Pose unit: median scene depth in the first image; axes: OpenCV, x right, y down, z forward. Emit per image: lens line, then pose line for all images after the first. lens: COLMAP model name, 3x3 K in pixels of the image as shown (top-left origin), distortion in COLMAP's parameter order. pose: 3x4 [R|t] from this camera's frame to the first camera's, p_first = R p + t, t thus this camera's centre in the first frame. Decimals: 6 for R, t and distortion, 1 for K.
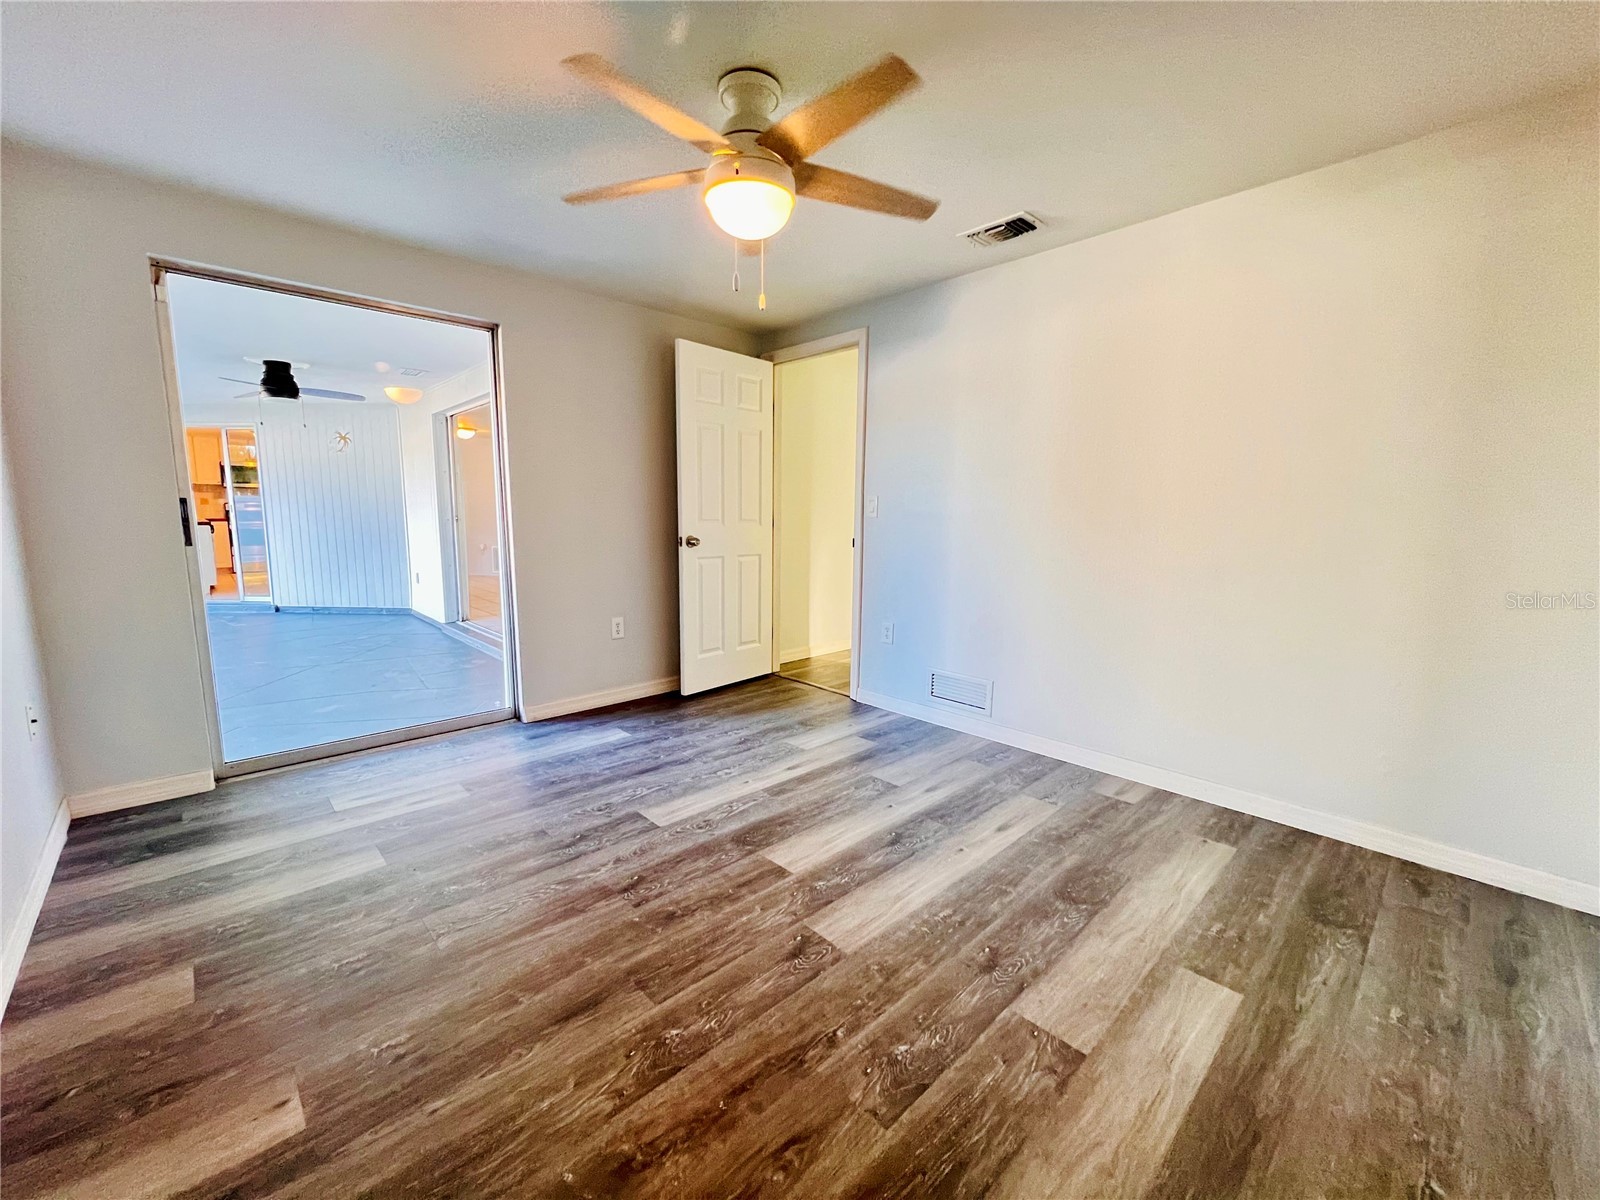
lens RADIAL K [[643.4, 0, 797.0], [0, 643.4, 601.5], [0, 0, 1]] dist [-0.001160, -0.000095]
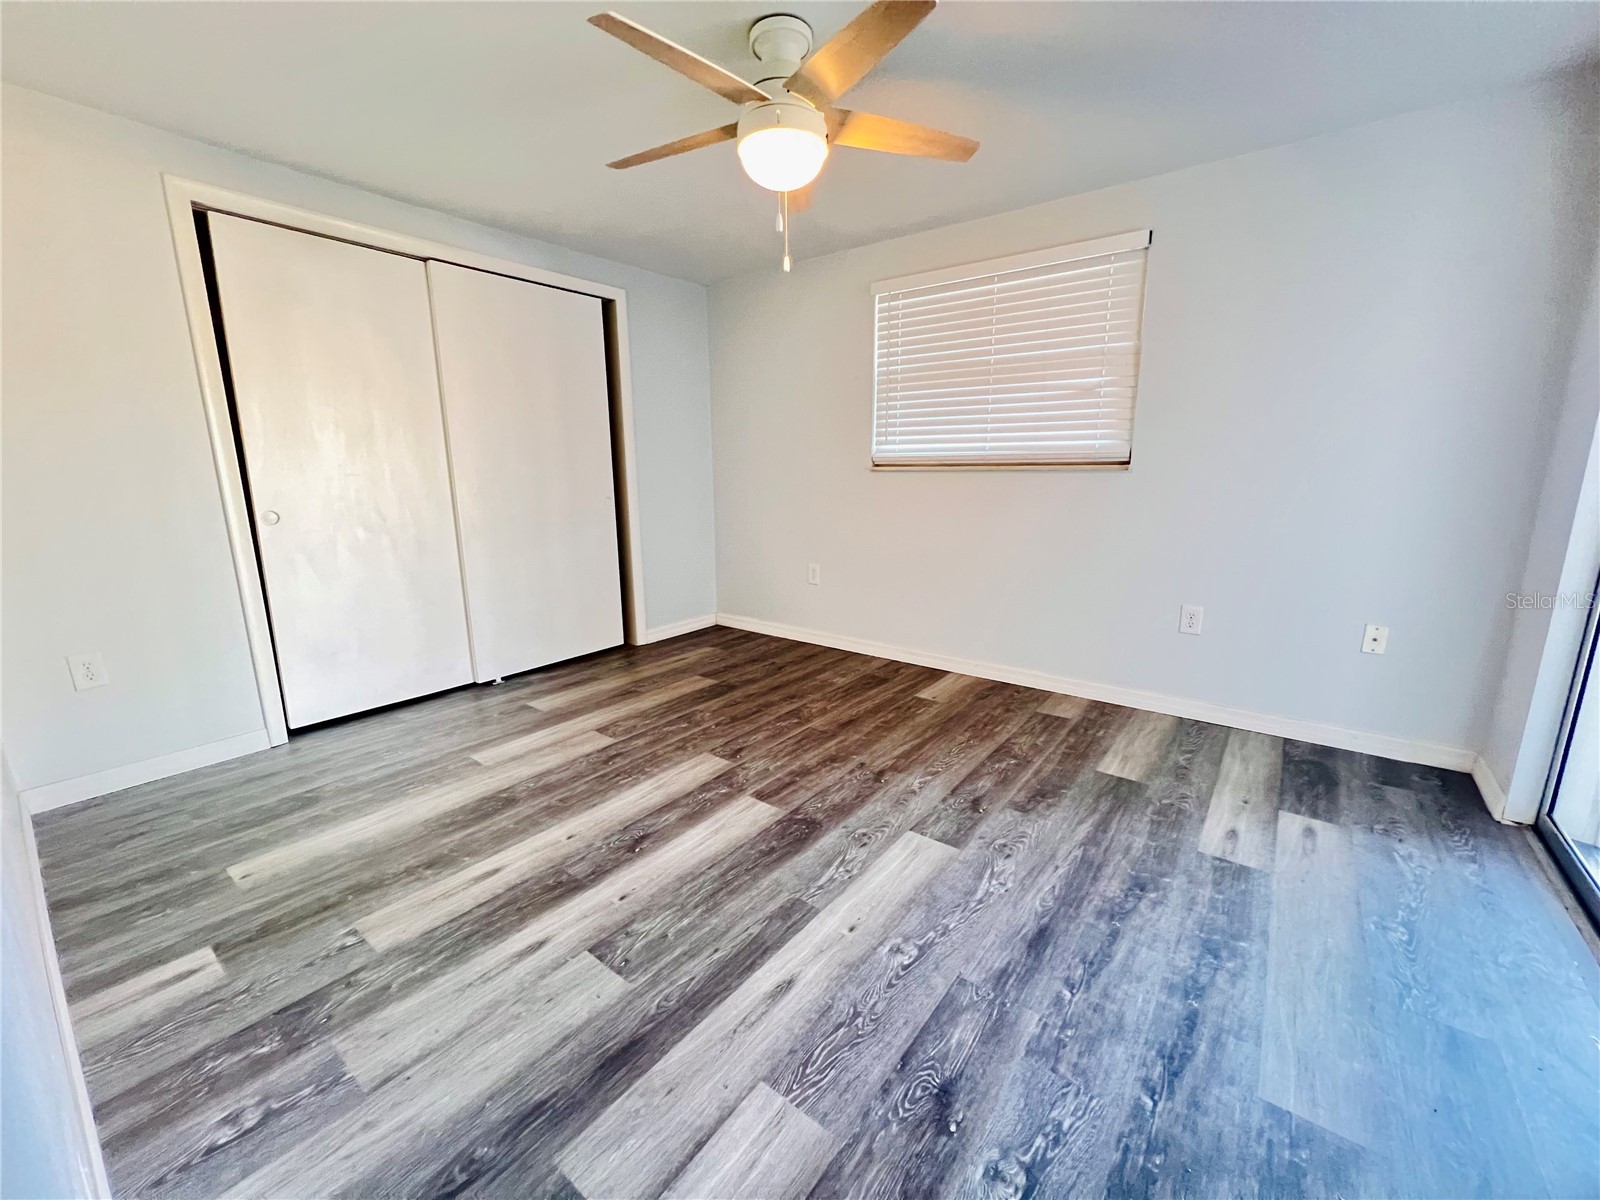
lens RADIAL K [[645.4, 0, 800.0], [0, 645.4, 600.0], [0, 0, 1]] dist [-0.000575, 0.000056]
pose [[-0.987948, 0.029806, -0.151887, 0.062691], [-0.023017, 0.942084, 0.334587, -0.255181], [0.153062, 0.334051, -0.930044, 1.848995]]
